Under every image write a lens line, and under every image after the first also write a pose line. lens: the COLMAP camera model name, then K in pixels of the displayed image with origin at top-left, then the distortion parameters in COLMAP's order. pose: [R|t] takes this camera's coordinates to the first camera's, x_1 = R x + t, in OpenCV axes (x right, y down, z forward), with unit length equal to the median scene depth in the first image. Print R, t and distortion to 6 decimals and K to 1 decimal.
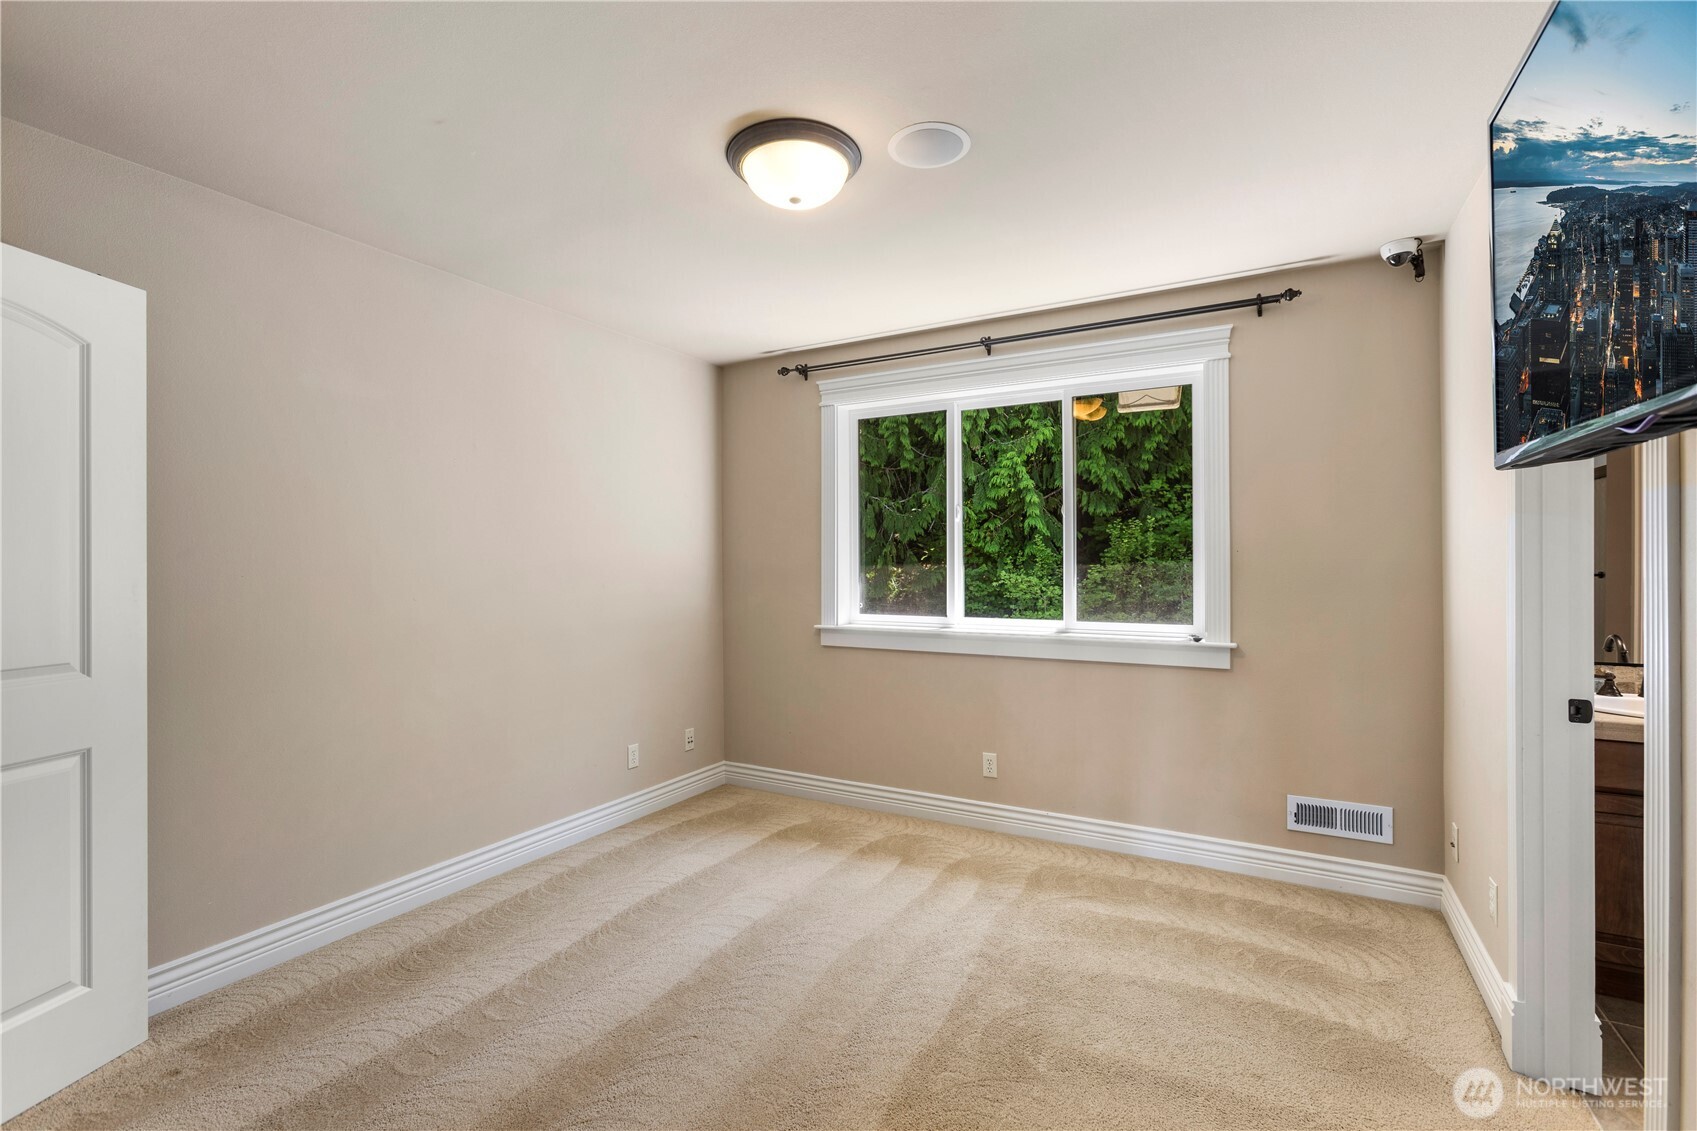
lens RADIAL K [[753.6, 0, 855.1], [0, 753.6, 573.6], [0, 0, 1]] dist [0.004226, 0.000550]
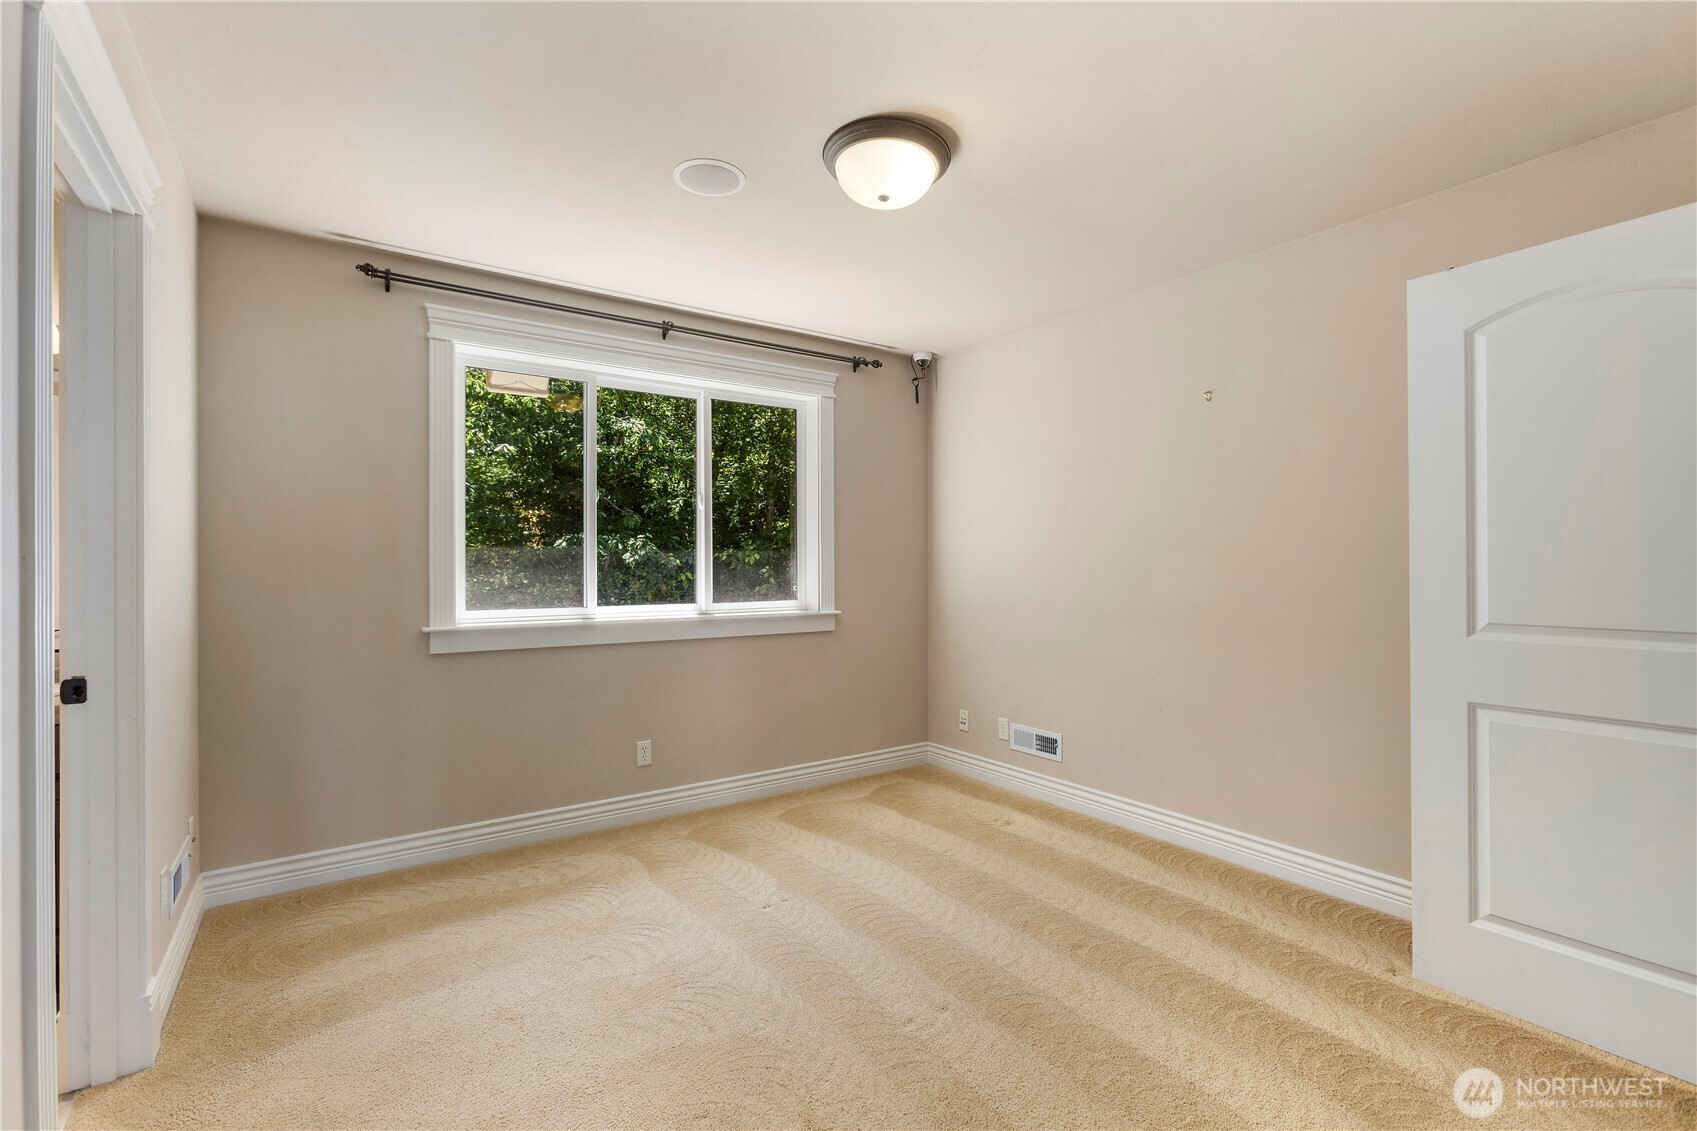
lens RADIAL K [[753.6, 0, 851.8], [0, 753.6, 559.3], [0, 0, 1]] dist [0.004226, 0.000550]
pose [[0.450687, 0.001564, 0.892681, -0.581636], [-0.001007, 0.999999, -0.001244, 0.001155], [-0.892681, -0.000338, 0.450688, 0.314073]]
